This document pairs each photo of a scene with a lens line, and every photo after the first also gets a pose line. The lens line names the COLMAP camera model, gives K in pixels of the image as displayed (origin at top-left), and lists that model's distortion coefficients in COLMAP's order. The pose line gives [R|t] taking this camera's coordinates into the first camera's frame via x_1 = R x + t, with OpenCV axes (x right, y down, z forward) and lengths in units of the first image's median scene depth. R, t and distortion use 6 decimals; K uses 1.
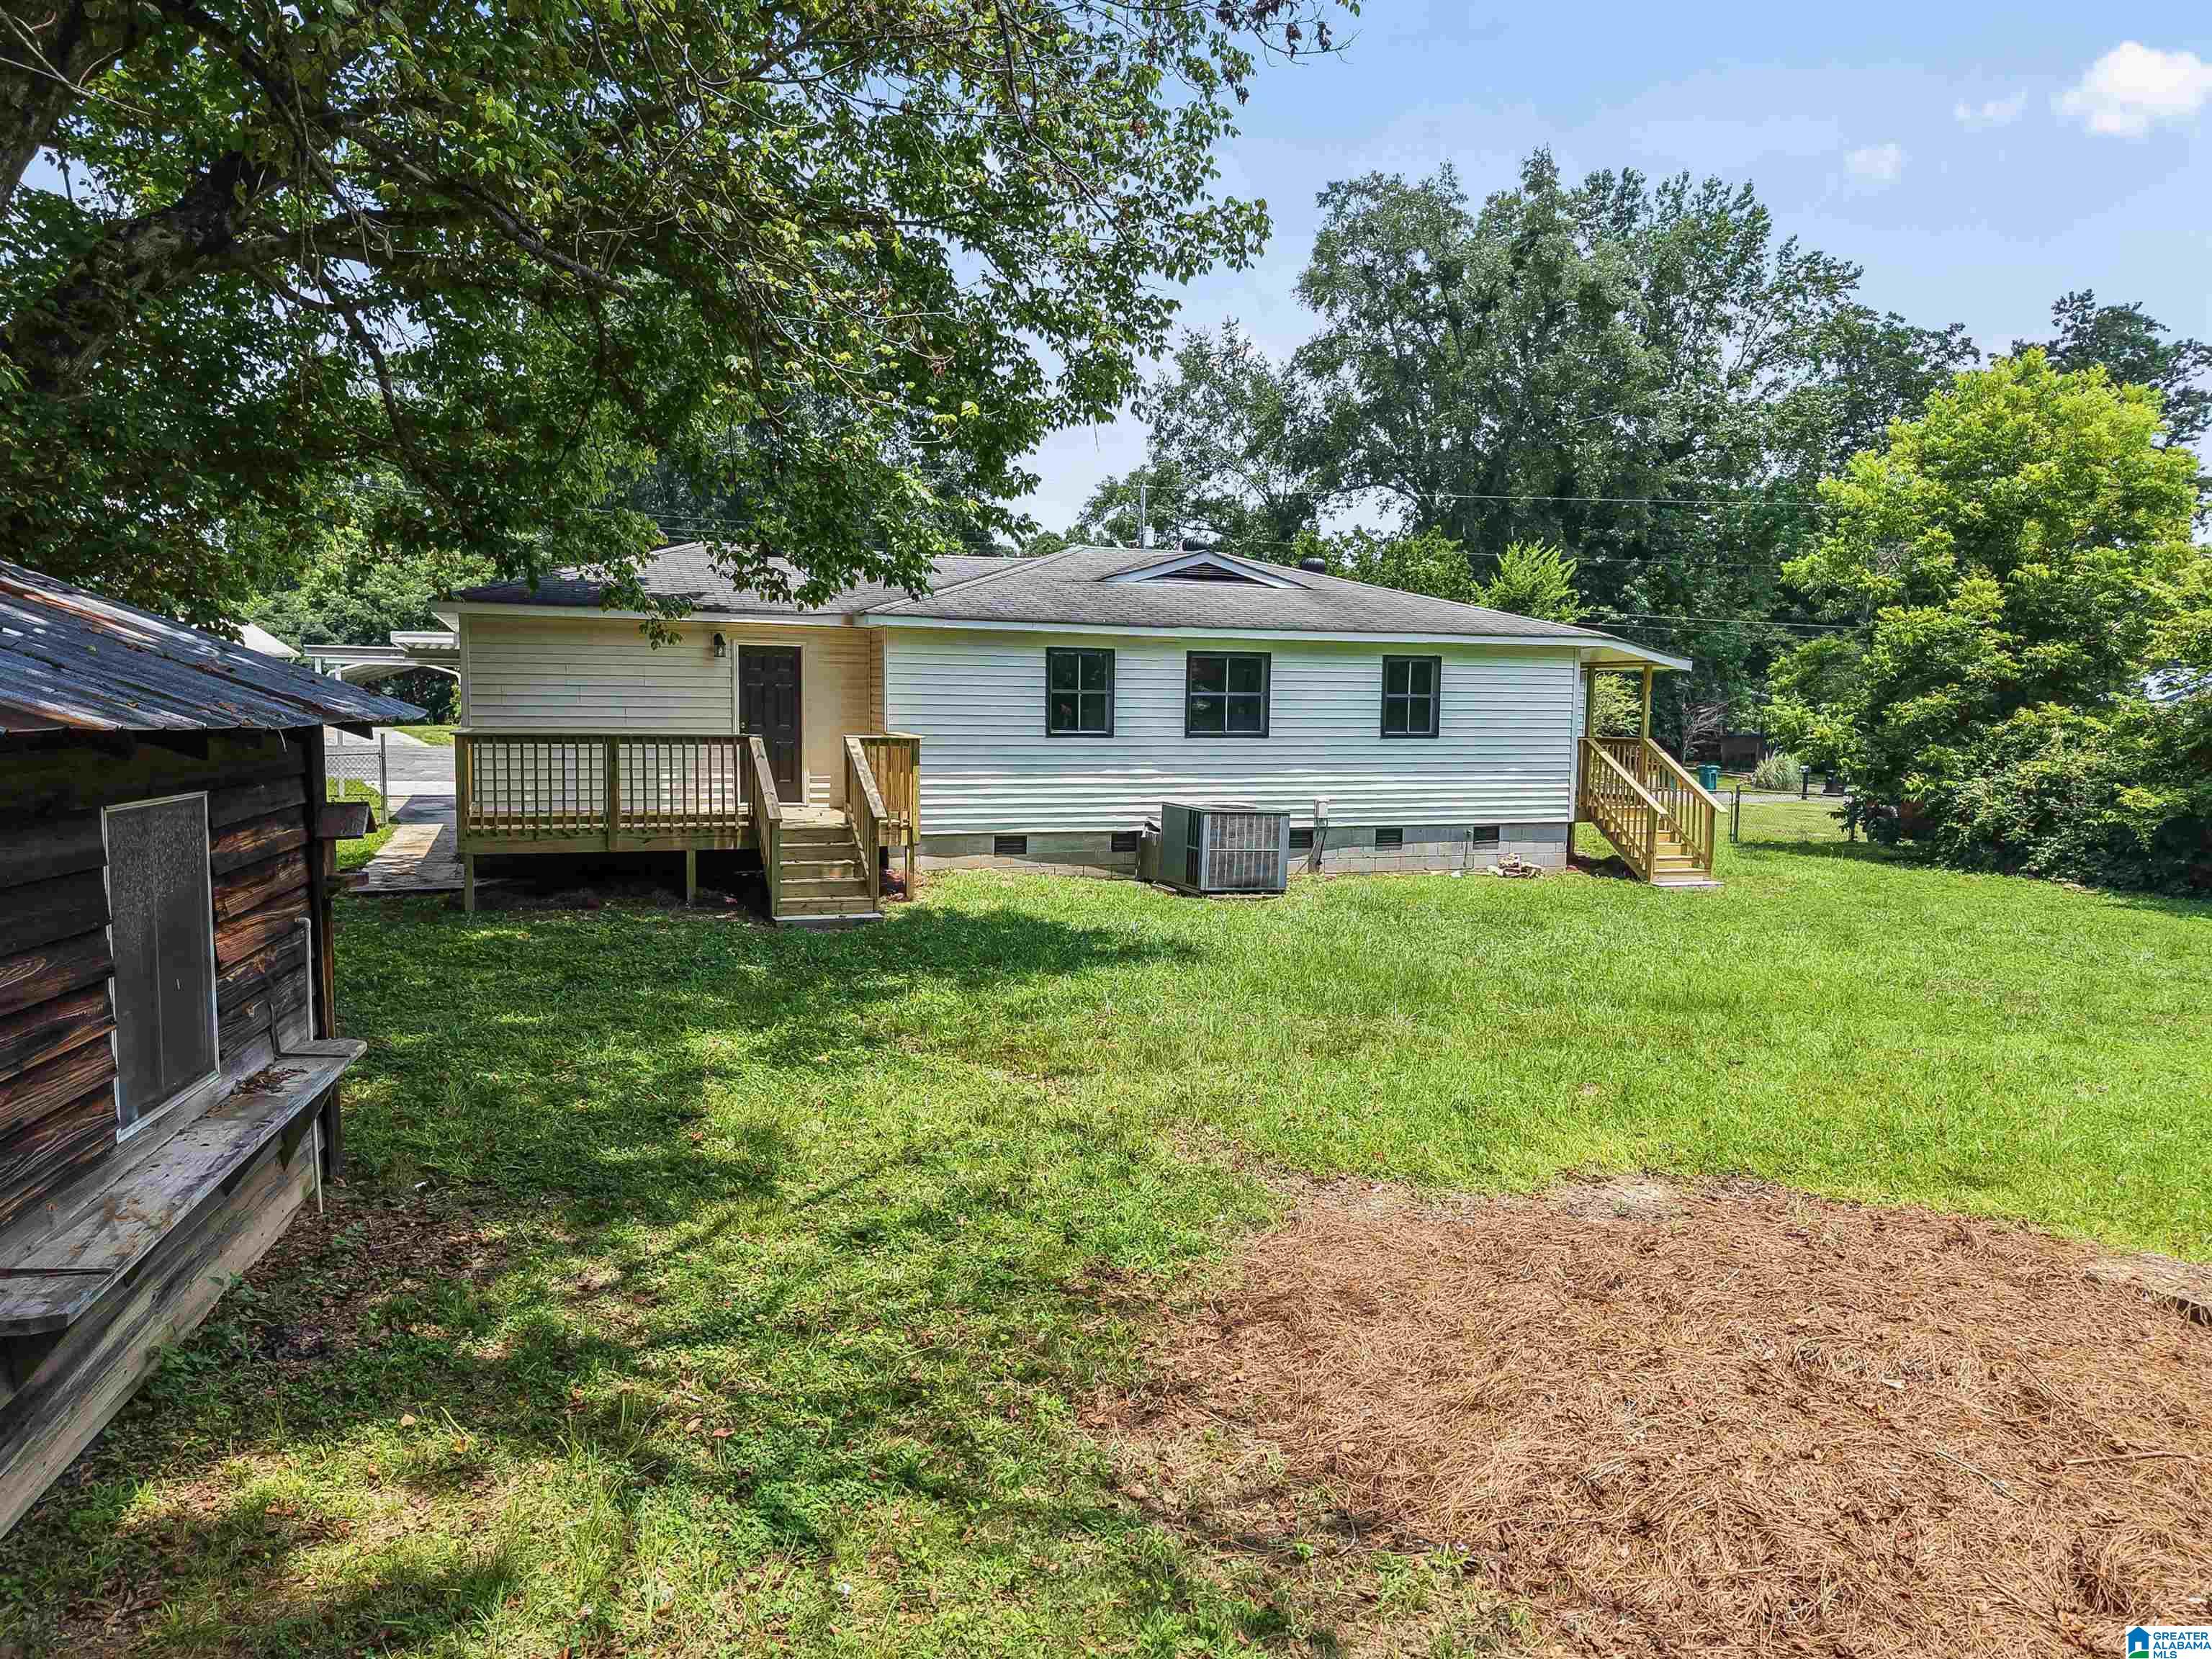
lens RADIAL K [[1542.6, 0, 1095.3], [0, 1542.6, 833.3], [0, 0, 1]] dist [0.016666, -0.004241]
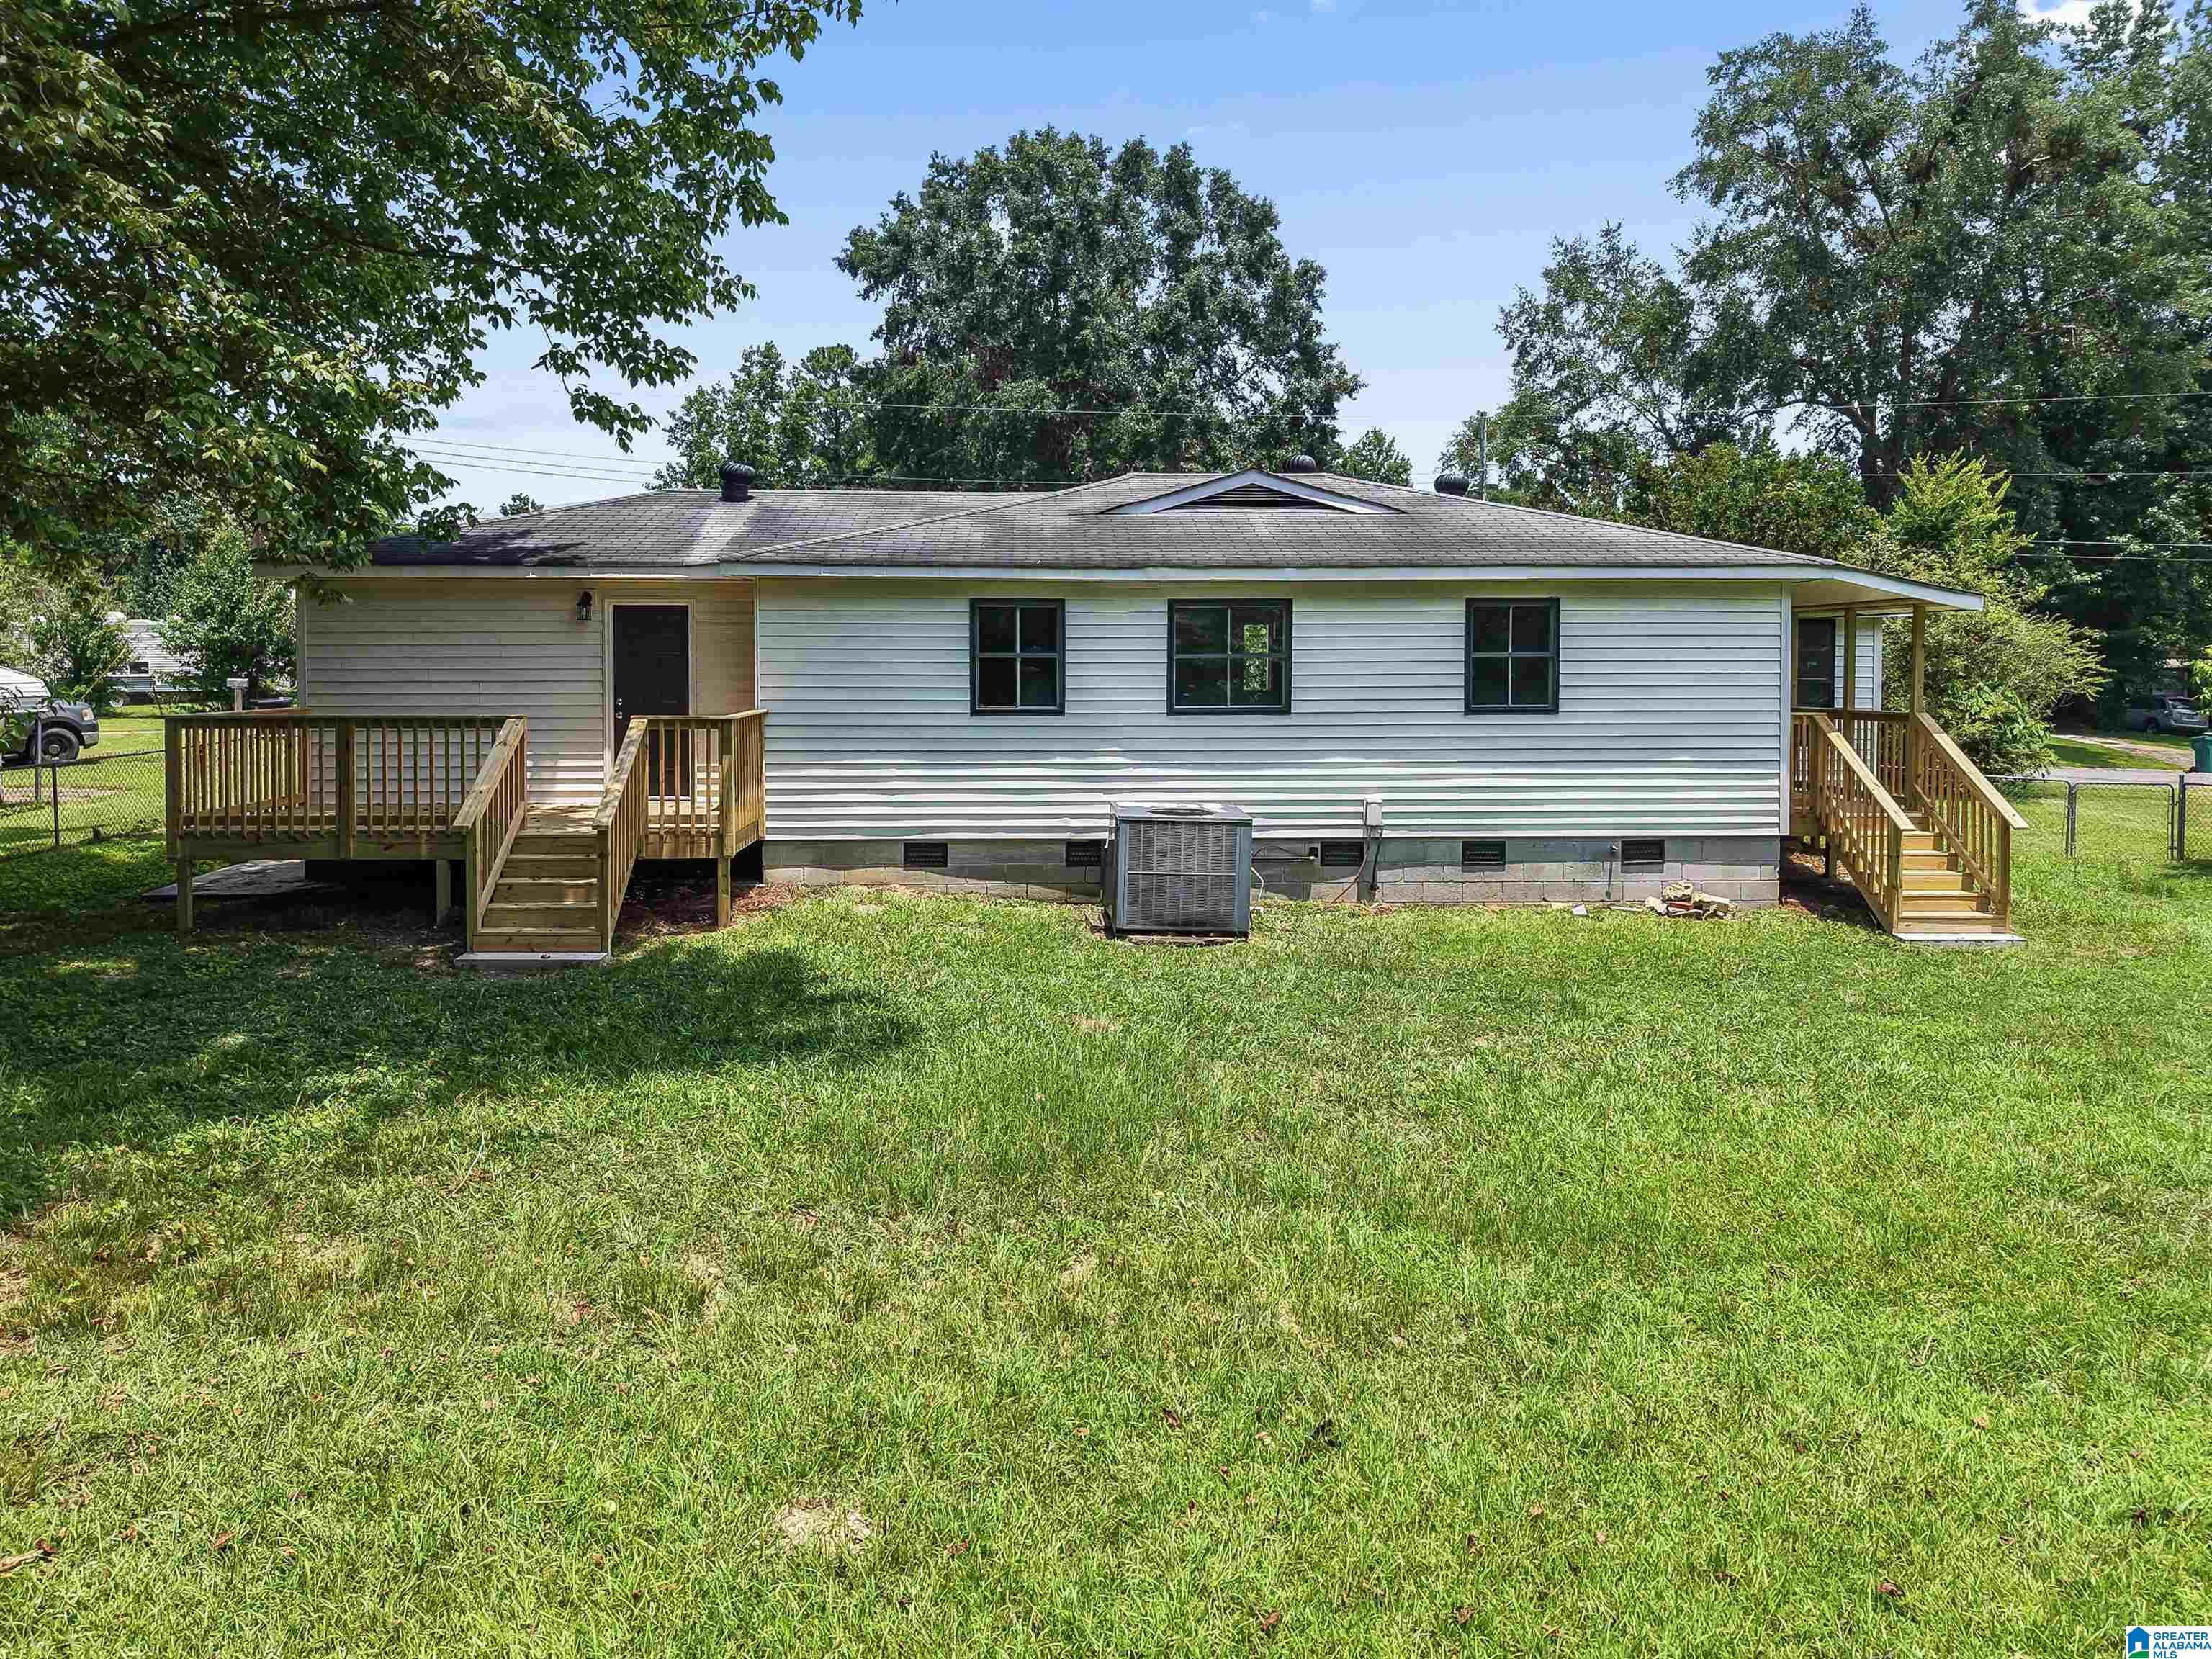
lens RADIAL K [[1539.1, 0, 1105.5], [0, 1539.1, 713.5], [0, 0, 1]] dist [0.006725, 0.002183]
pose [[0.948838, -0.001390, -0.315761, 0.244949], [-0.015263, 0.998620, -0.050258, -0.023099], [0.315395, 0.052506, 0.947507, 0.265658]]
